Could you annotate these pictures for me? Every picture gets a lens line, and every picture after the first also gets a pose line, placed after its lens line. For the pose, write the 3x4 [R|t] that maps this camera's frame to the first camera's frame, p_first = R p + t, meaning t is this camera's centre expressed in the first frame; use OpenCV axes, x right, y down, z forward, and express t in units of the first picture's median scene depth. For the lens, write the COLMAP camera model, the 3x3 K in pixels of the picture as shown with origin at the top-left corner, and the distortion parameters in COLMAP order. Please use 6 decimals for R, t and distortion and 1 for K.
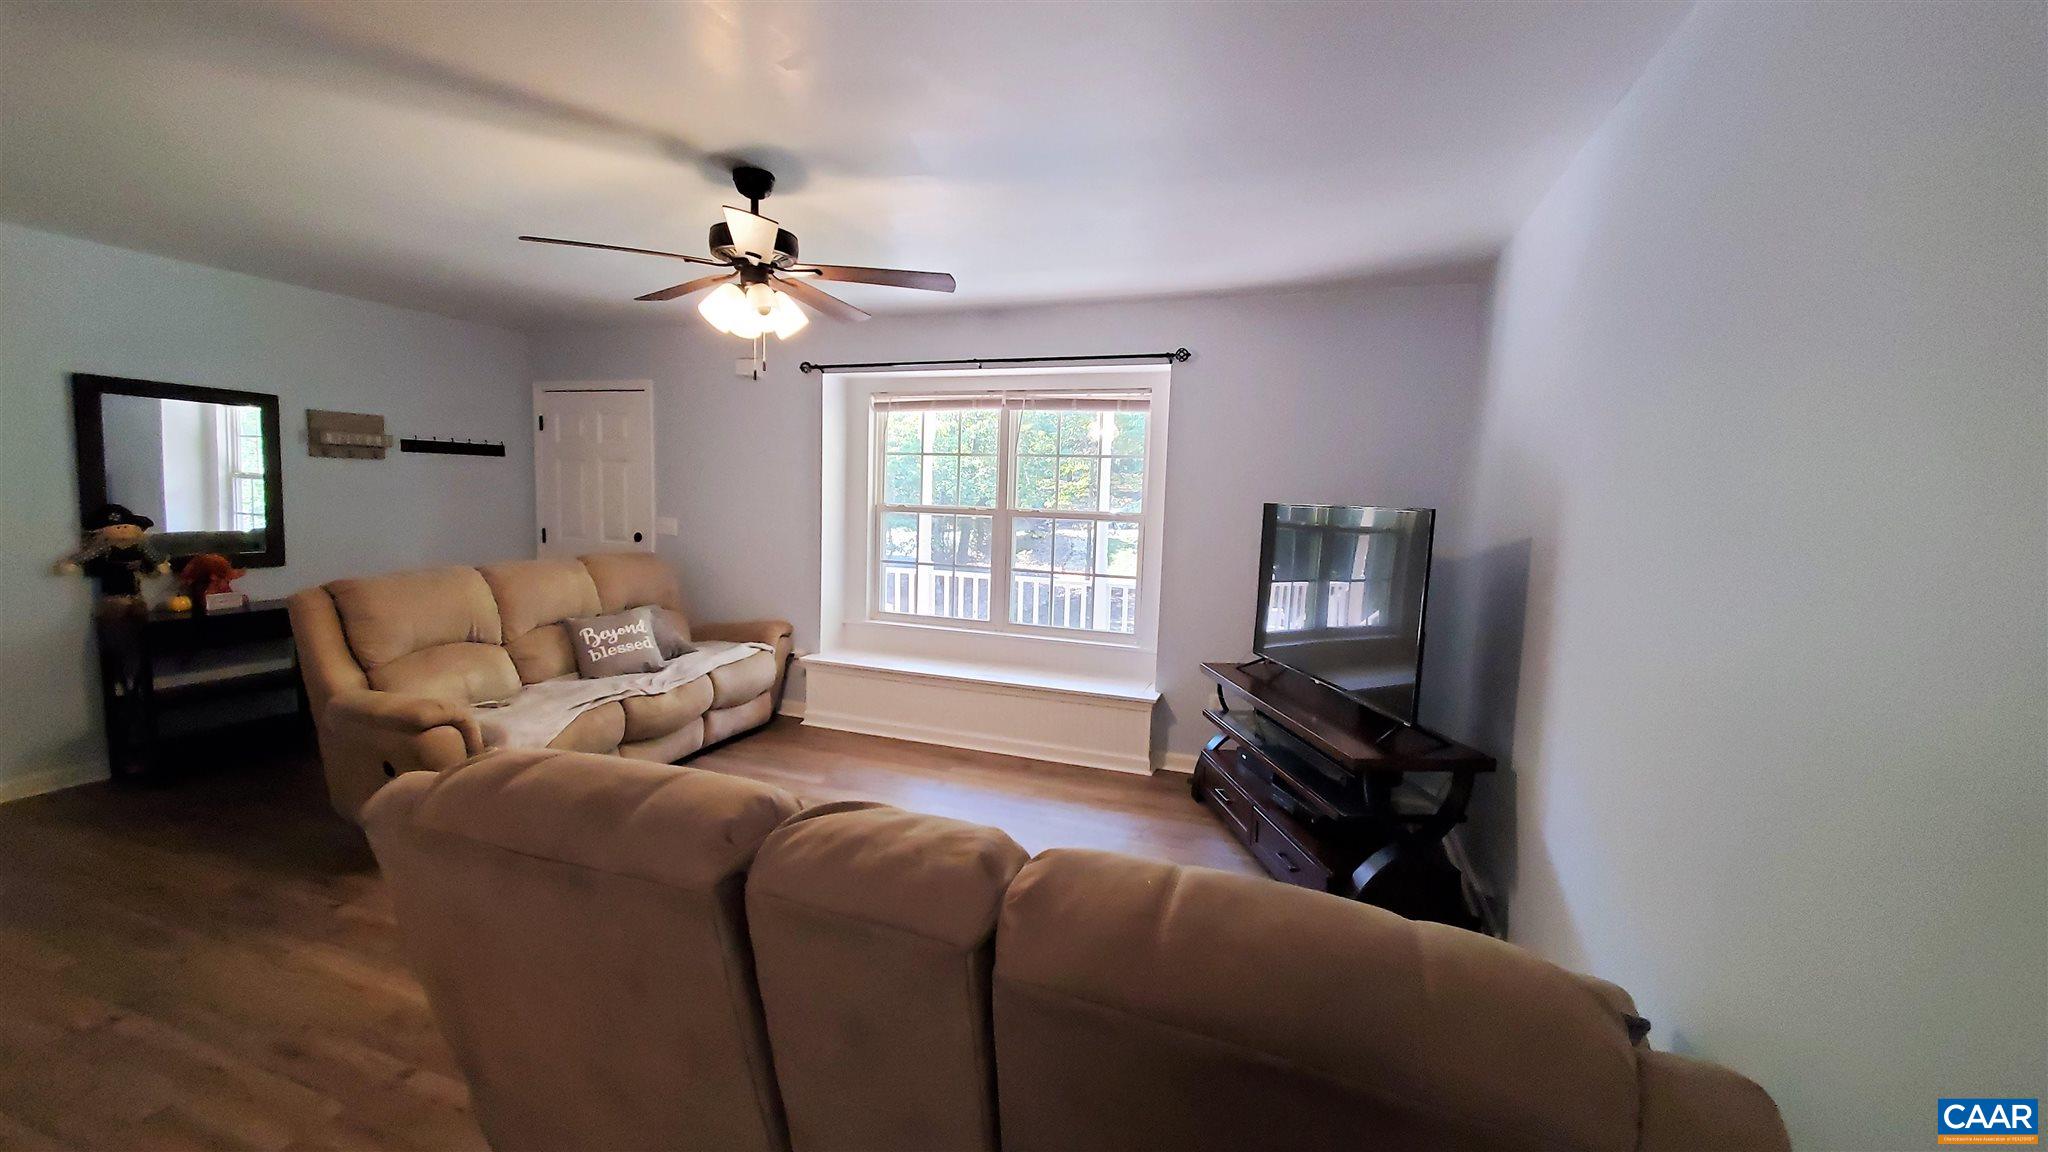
lens RADIAL K [[804.6, 0, 1023.5], [0, 804.6, 563.7], [0, 0, 1]] dist [0.003894, -0.001427]
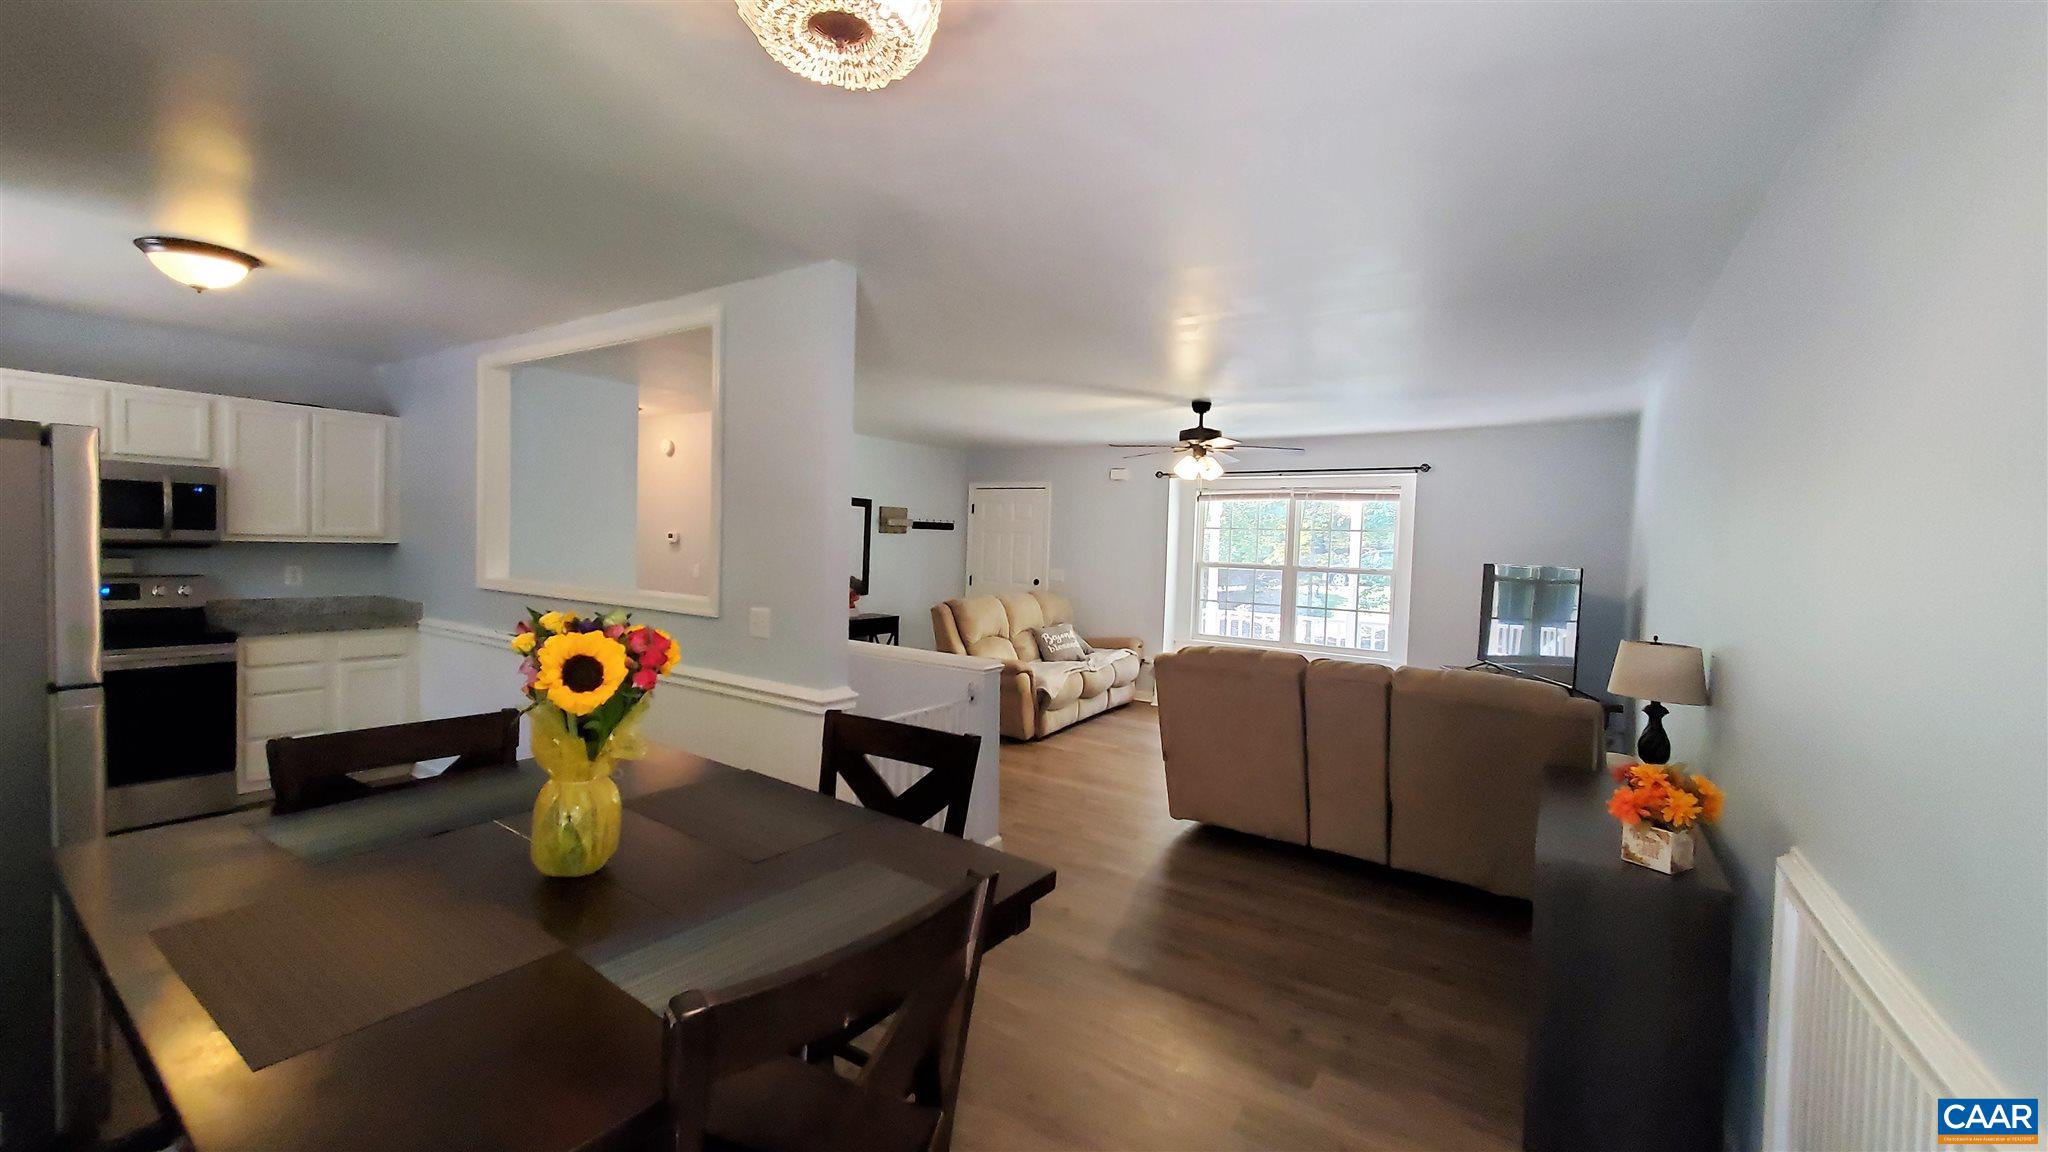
lens RADIAL K [[804.6, 0, 1017.3], [0, 804.6, 571.9], [0, 0, 1]] dist [0.003894, -0.001427]
pose [[0.968935, 0.010971, -0.247073, -0.155839], [-0.024687, 0.998317, -0.052483, 0.035202], [0.246081, 0.056952, 0.967575, -0.596268]]
